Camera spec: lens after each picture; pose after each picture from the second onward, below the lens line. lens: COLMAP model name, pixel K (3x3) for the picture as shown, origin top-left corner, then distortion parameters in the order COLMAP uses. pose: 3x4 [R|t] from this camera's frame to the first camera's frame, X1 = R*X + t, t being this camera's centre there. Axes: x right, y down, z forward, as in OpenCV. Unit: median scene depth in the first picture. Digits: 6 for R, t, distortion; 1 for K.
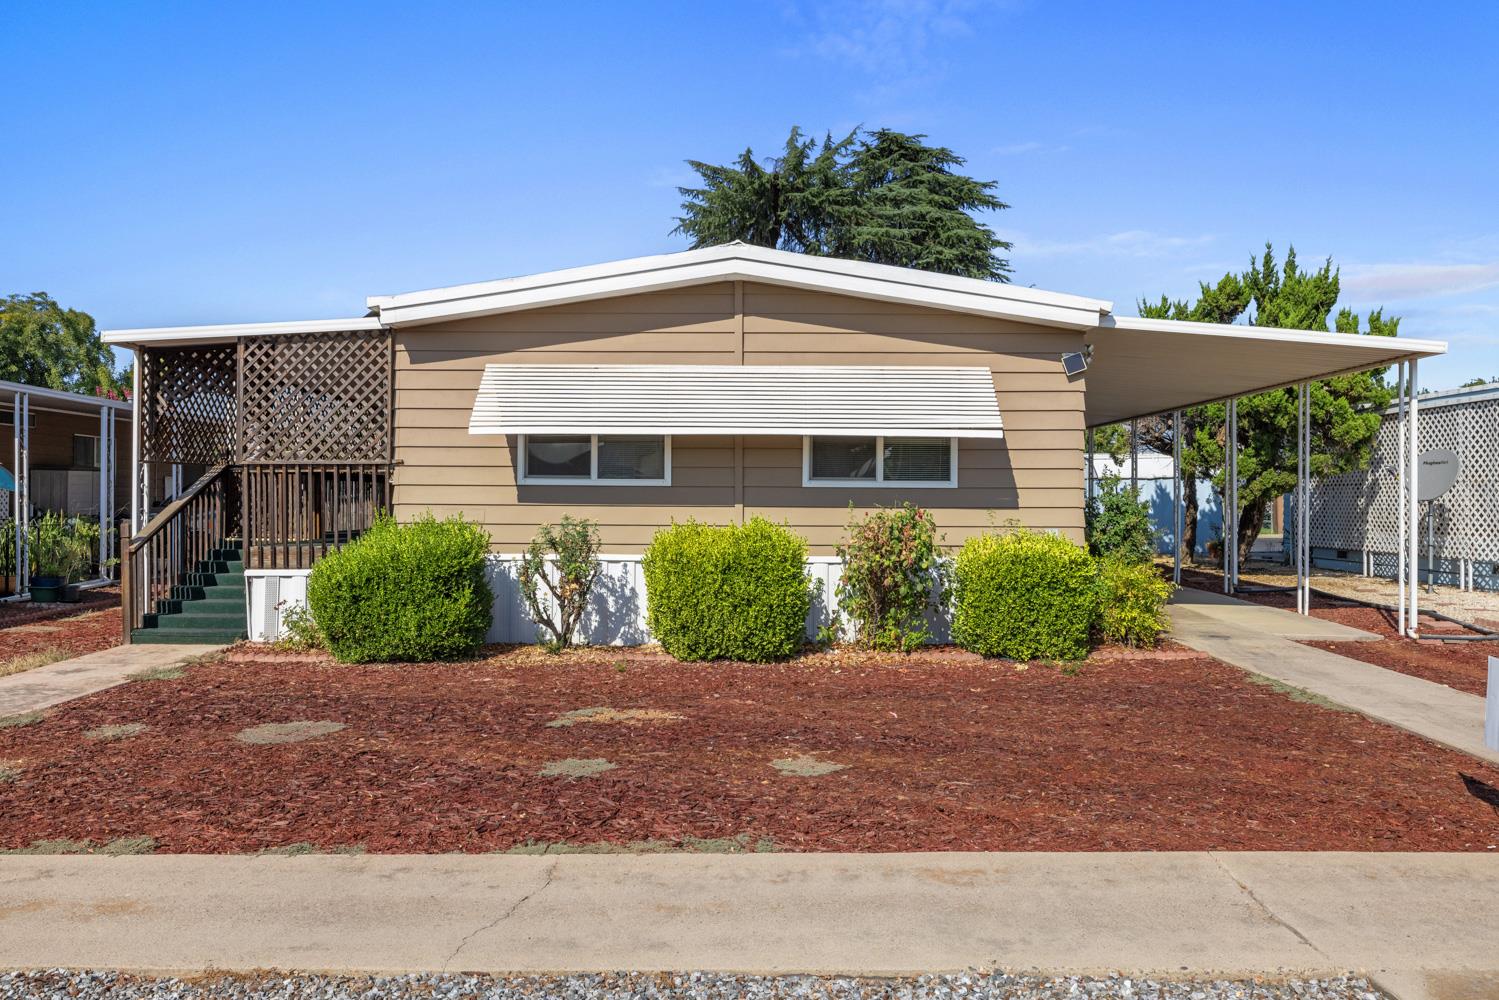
lens RADIAL K [[1130.5, 0, 749.7], [0, 1130.5, 500.3], [0, 0, 1]] dist [-0.004214, 0.000437]
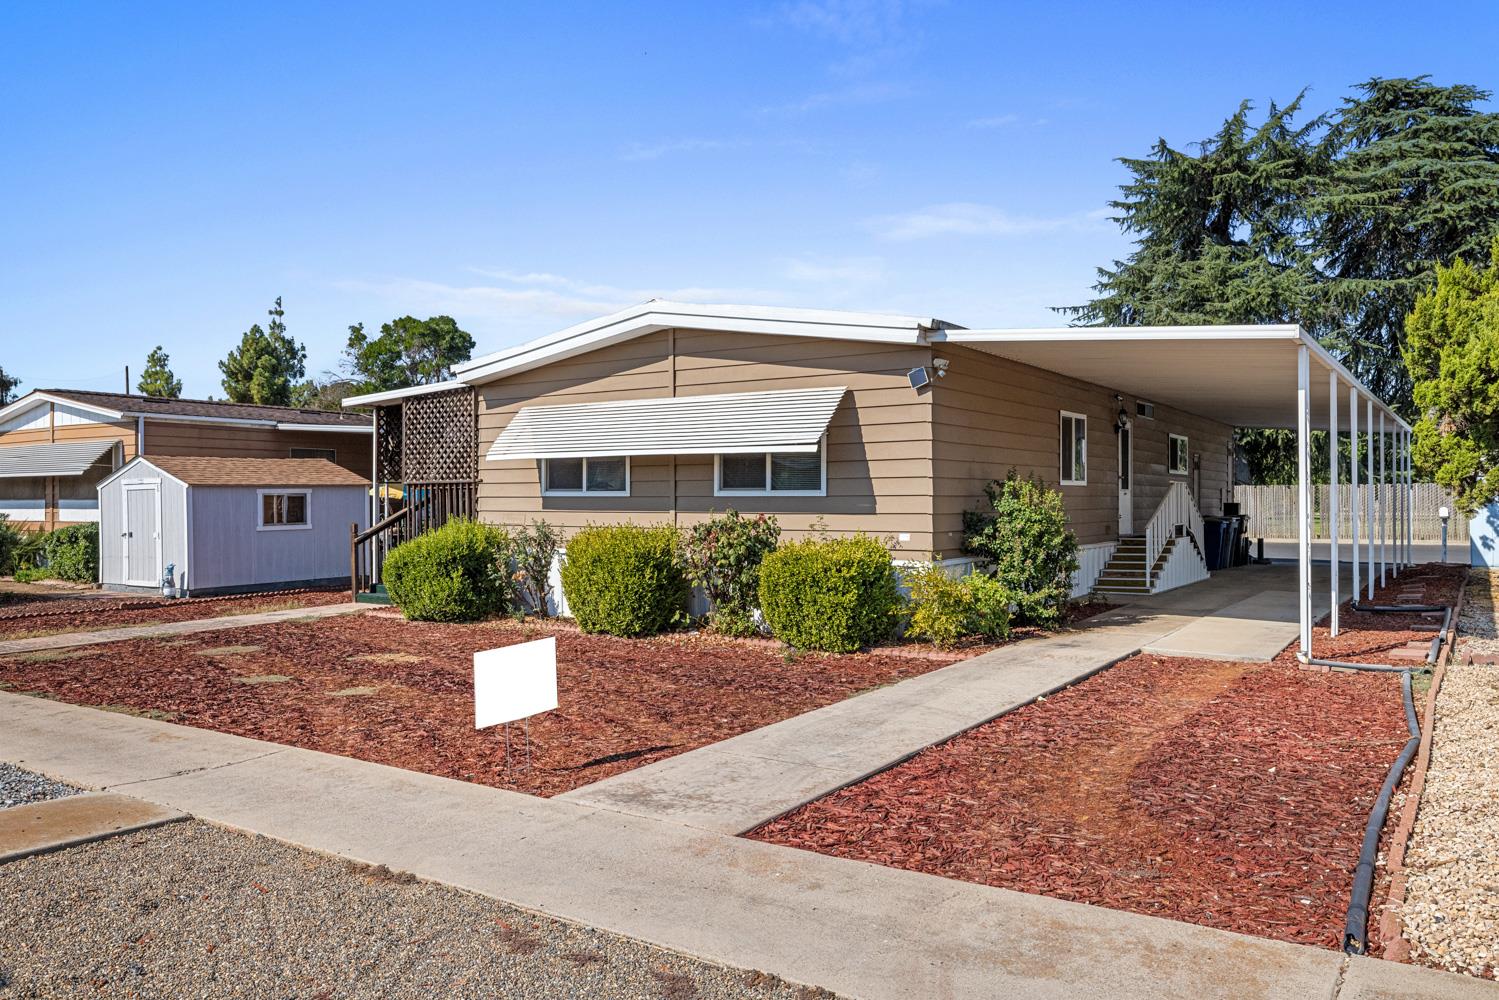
lens RADIAL K [[1113.7, 0, 747.7], [0, 1113.7, 499.7], [0, 0, 1]] dist [-0.003116, -0.004850]
pose [[0.831071, -0.006072, -0.556134, 0.728812], [0.005601, 0.999981, -0.002548, -0.004895], [0.556139, -0.000998, 0.831089, 0.042364]]
